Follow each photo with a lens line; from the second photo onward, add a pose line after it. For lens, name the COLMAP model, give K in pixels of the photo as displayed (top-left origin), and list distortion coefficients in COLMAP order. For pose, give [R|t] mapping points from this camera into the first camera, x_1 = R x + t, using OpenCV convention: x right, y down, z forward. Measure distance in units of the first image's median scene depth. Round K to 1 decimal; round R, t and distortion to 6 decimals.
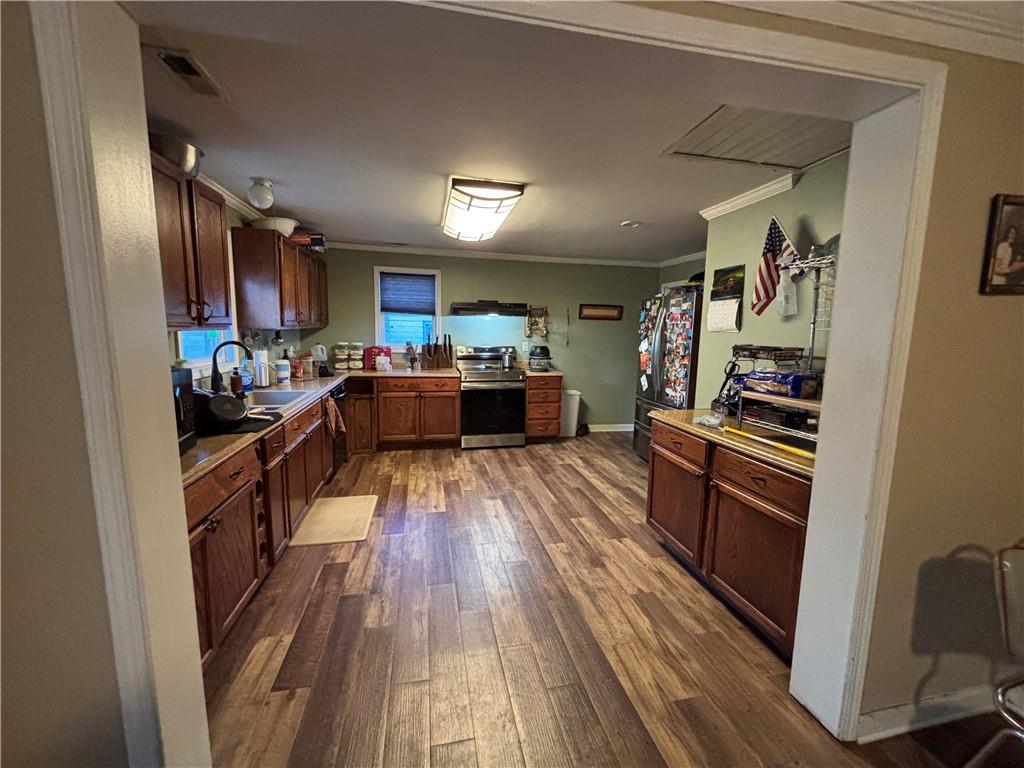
lens RADIAL K [[413.5, 0, 508.4], [0, 413.5, 381.3], [0, 0, 1]] dist [0.050301, -0.000089]
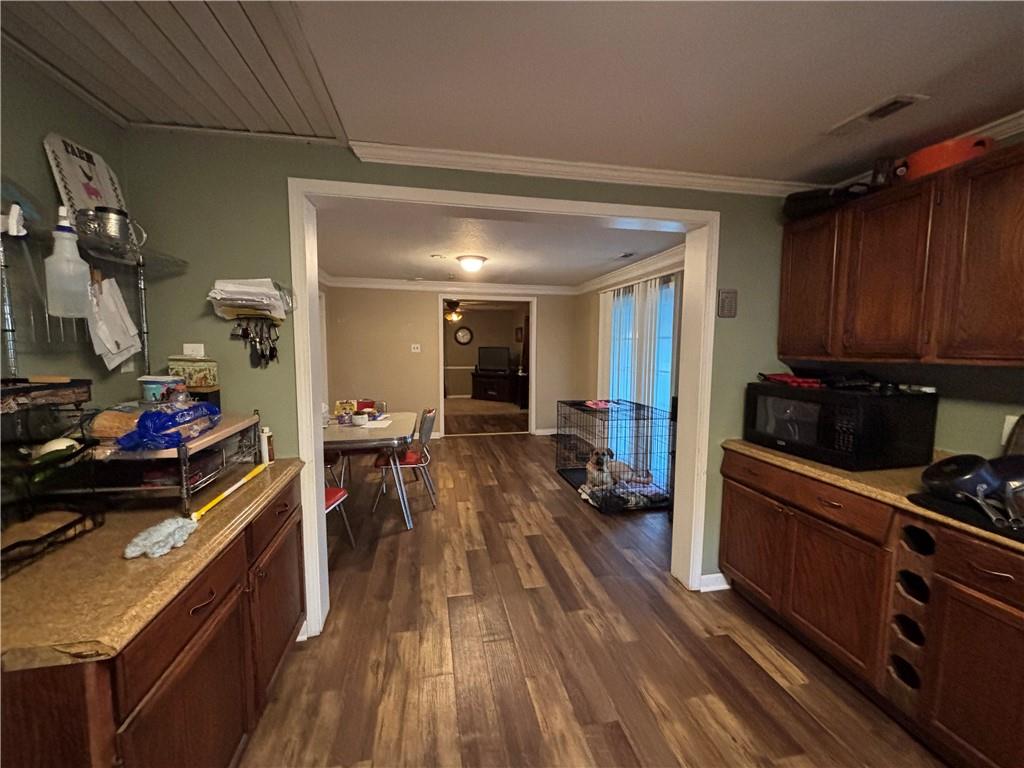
lens RADIAL K [[414.2, 0, 509.7], [0, 414.2, 383.1], [0, 0, 1]] dist [0.002151, -0.000184]
pose [[-0.999819, -0.018811, -0.002851, 0.044461], [-0.018984, 0.976438, 0.214962, -0.100474], [-0.001259, 0.214977, -0.976618, 0.768375]]
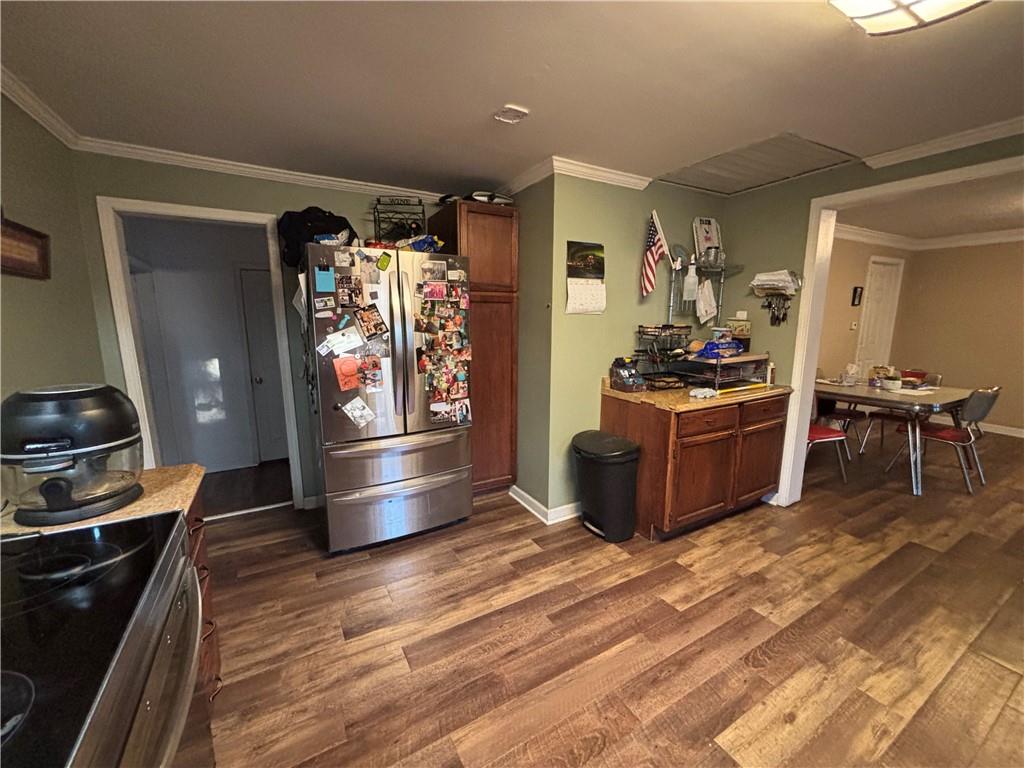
lens RADIAL K [[414.2, 0, 509.7], [0, 414.2, 383.1], [0, 0, 1]] dist [0.002151, -0.000184]
pose [[-0.316610, -0.170971, 0.933020, -0.213441], [0.111518, 0.970092, 0.215606, -0.124211], [-0.941978, 0.172311, -0.288074, 0.974639]]
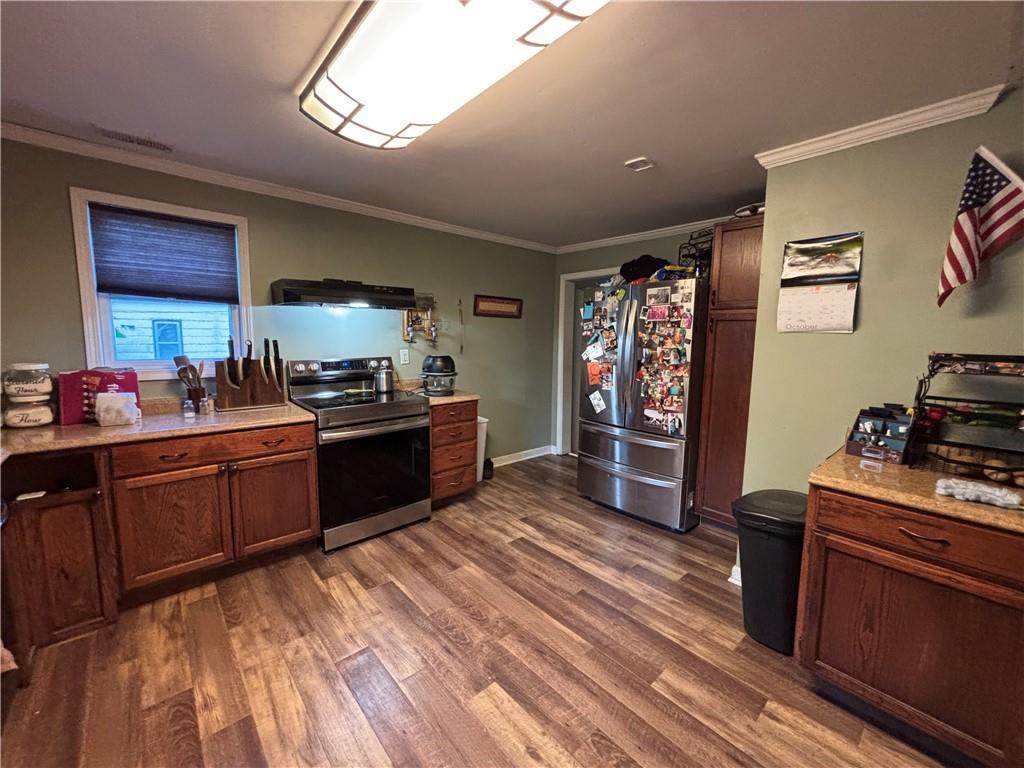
lens RADIAL K [[414.2, 0, 509.7], [0, 414.2, 383.1], [0, 0, 1]] dist [0.002151, -0.000184]
pose [[0.864968, -0.067386, 0.497283, -0.172588], [0.067313, 0.997568, 0.018095, -0.054078], [-0.497293, 0.017822, 0.867400, 0.444834]]
